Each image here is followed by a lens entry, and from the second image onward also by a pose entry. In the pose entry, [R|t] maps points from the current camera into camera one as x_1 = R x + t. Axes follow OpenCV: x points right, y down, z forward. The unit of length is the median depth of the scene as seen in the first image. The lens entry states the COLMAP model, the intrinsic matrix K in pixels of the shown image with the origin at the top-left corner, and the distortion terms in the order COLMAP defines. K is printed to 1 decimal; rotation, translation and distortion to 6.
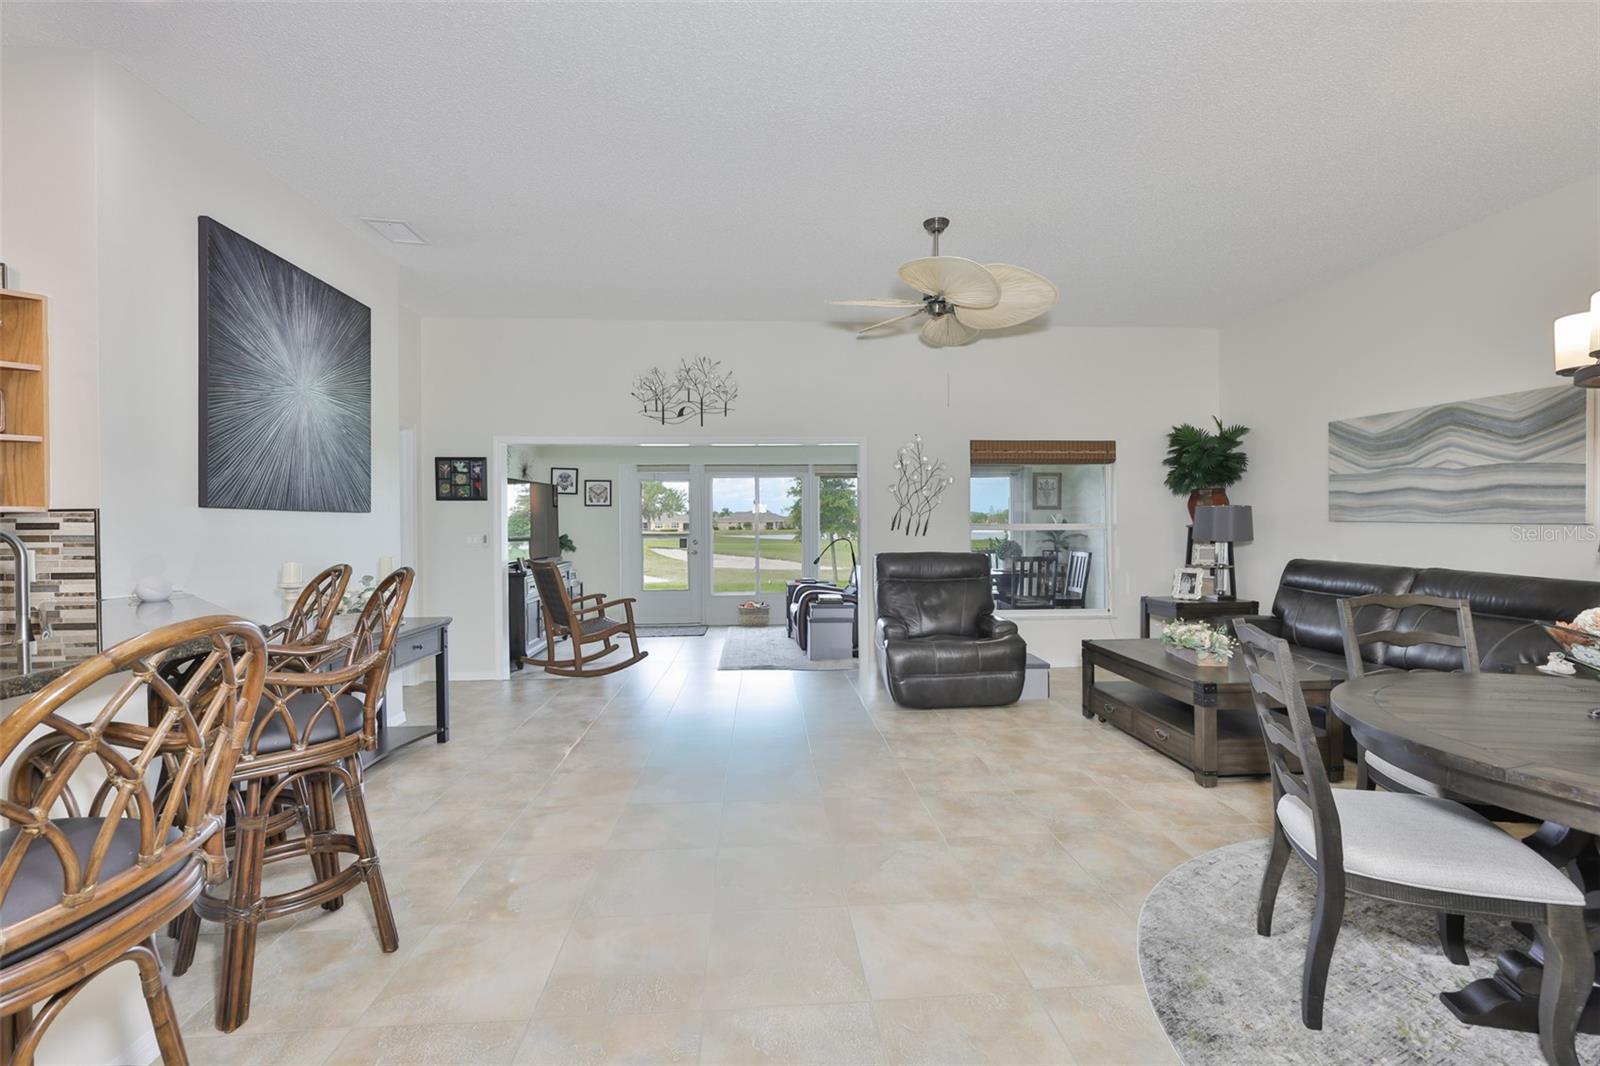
lens RADIAL K [[672.2, 0, 799.8], [0, 672.2, 528.1], [0, 0, 1]] dist [-0.001844, 0.000002]
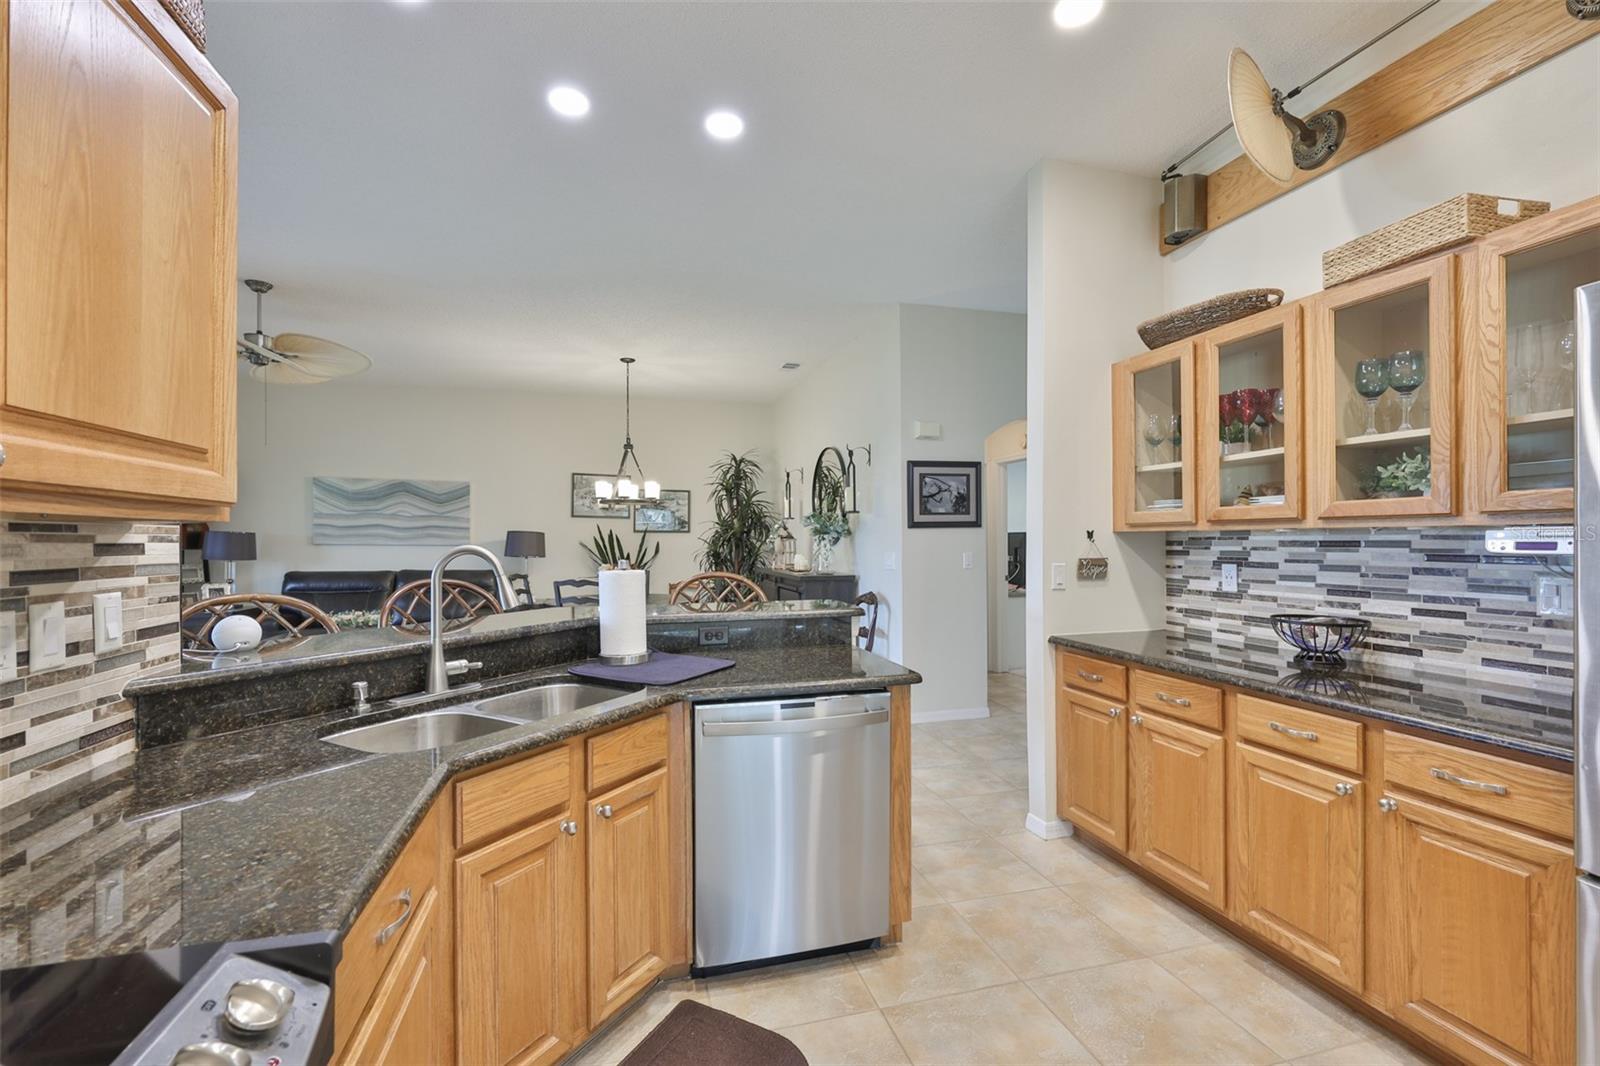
lens RADIAL K [[689.2, 0, 800.2], [0, 689.2, 540.8], [0, 0, 1]] dist [-0.001157, -0.000614]
pose [[-0.207631, 0.005601, 0.978191, -0.940991], [0.012672, 0.999915, -0.003036, -0.000345], [-0.978125, 0.011765, -0.207684, 0.289858]]
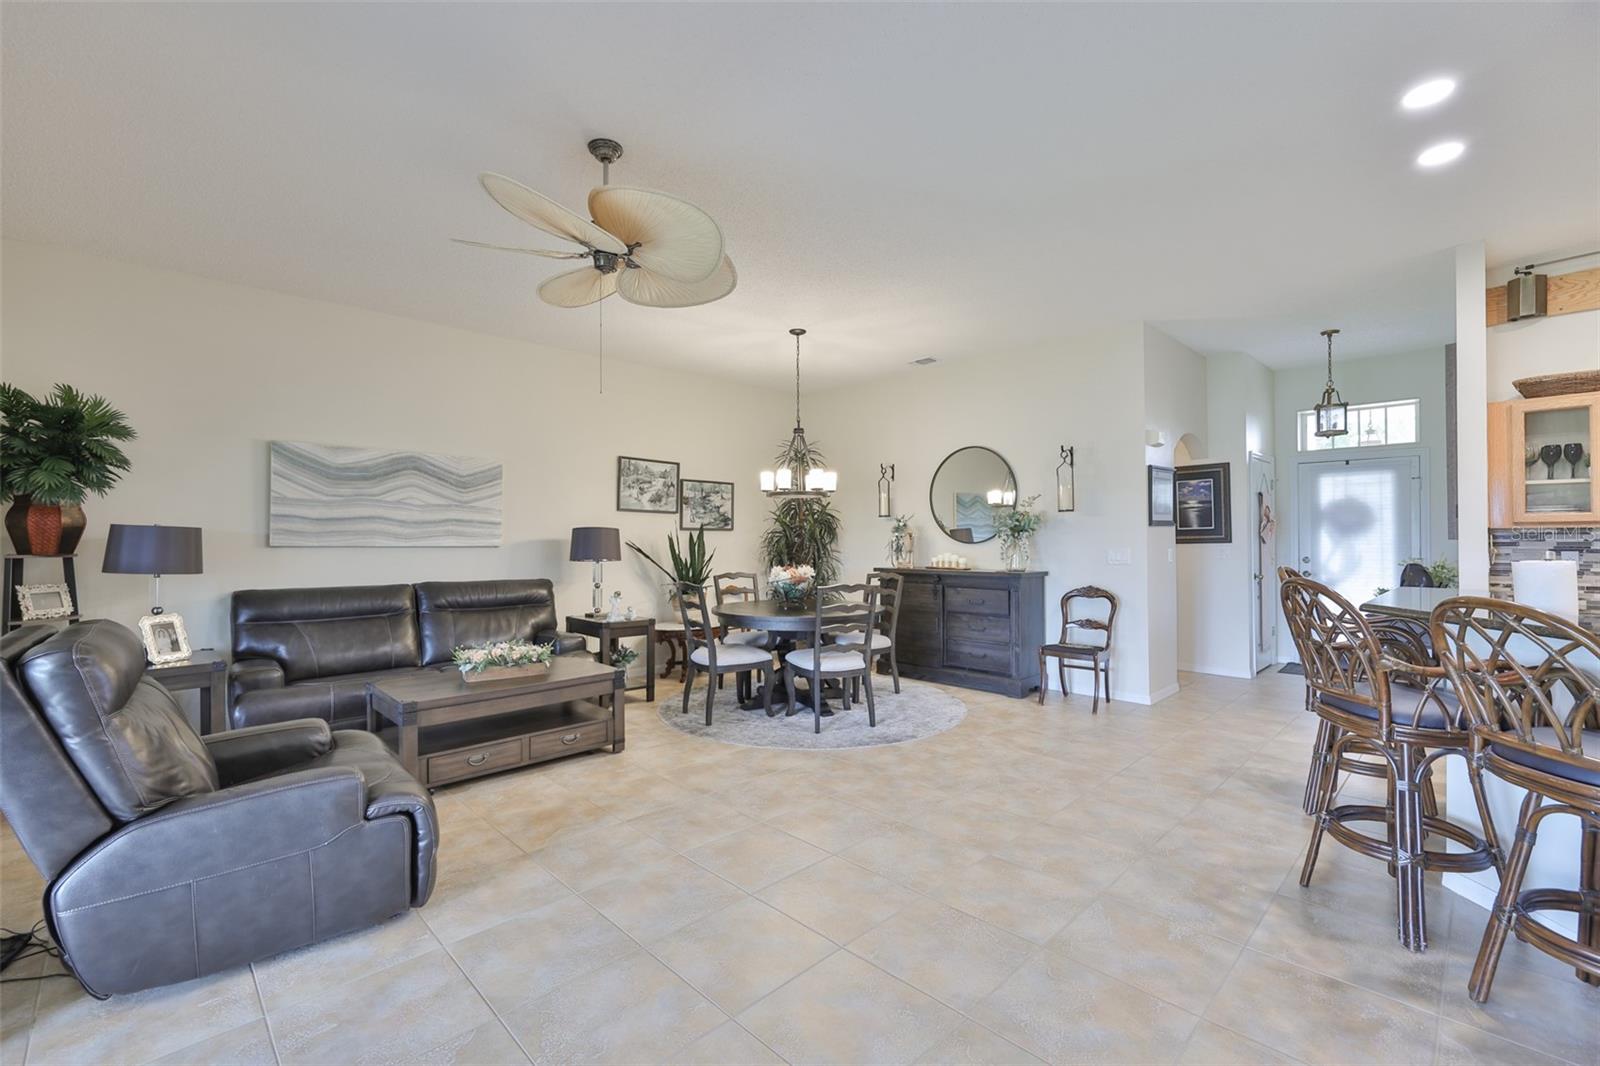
lens RADIAL K [[688.6, 0, 807.2], [0, 688.6, 536.6], [0, 0, 1]] dist [-0.000969, -0.000095]
pose [[-0.655004, 0.013187, 0.755510, -0.435948], [0.016447, 0.999860, -0.003193, -0.008789], [-0.755446, 0.010334, -0.655129, 1.116077]]
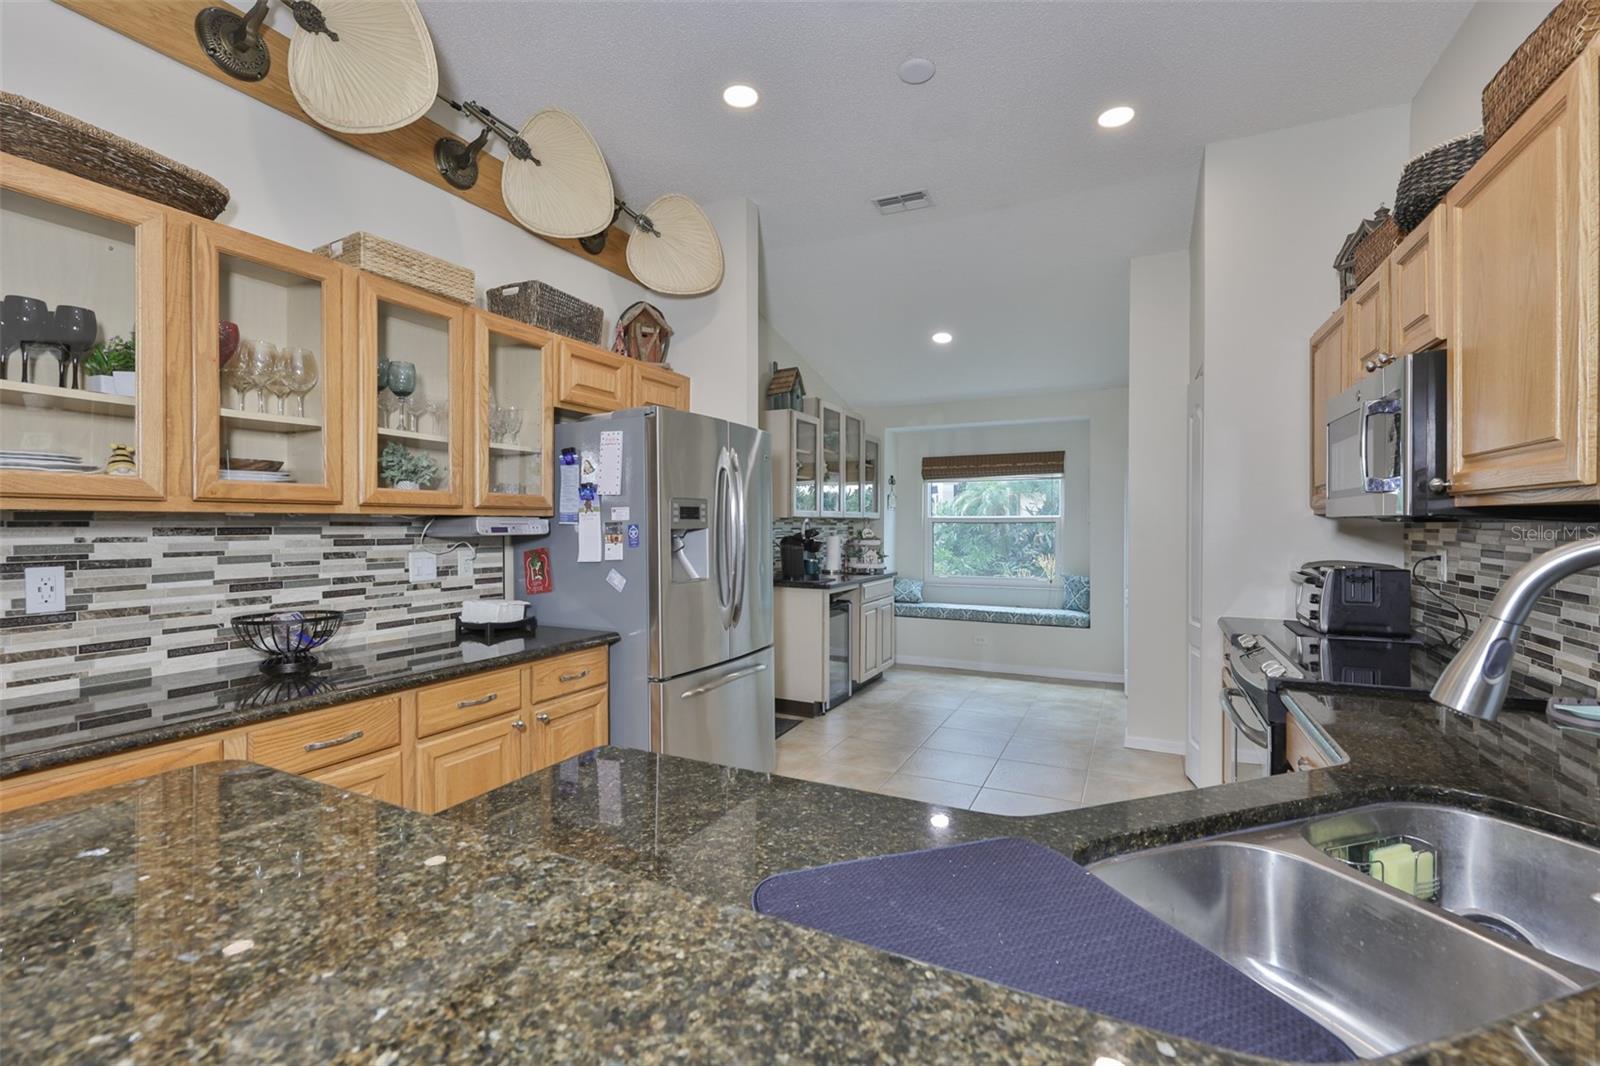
lens RADIAL K [[689.2, 0, 800.2], [0, 689.2, 540.8], [0, 0, 1]] dist [-0.001157, -0.000614]
pose [[-0.498178, 0.026910, -0.866657, -0.290389], [-0.002149, 0.999477, 0.032269, -0.003474], [0.867072, 0.017938, -0.497859, 0.322789]]
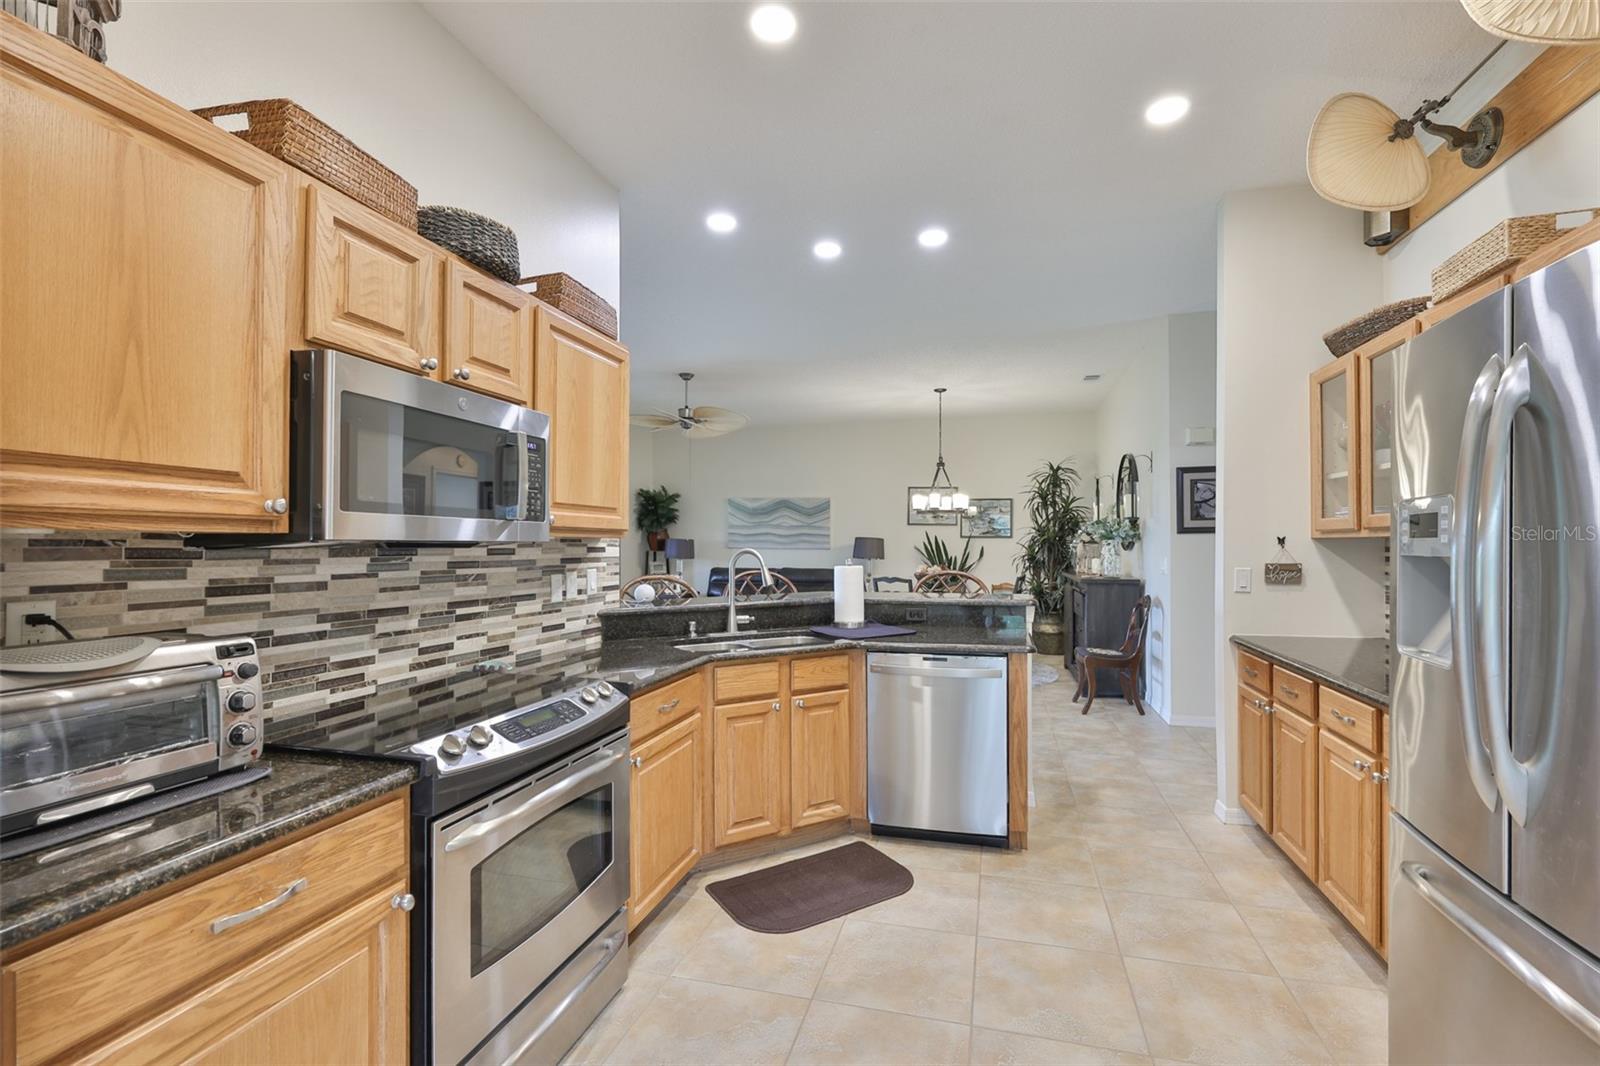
lens RADIAL K [[702.2, 0, 813.9], [0, 702.2, 543.4], [0, 0, 1]] dist [-0.000724, 0.000128]
pose [[0.317526, 0.007336, 0.948221, -1.166410], [0.008027, 0.999913, -0.010424, 0.001230], [-0.948216, 0.010921, 0.317439, 0.100121]]
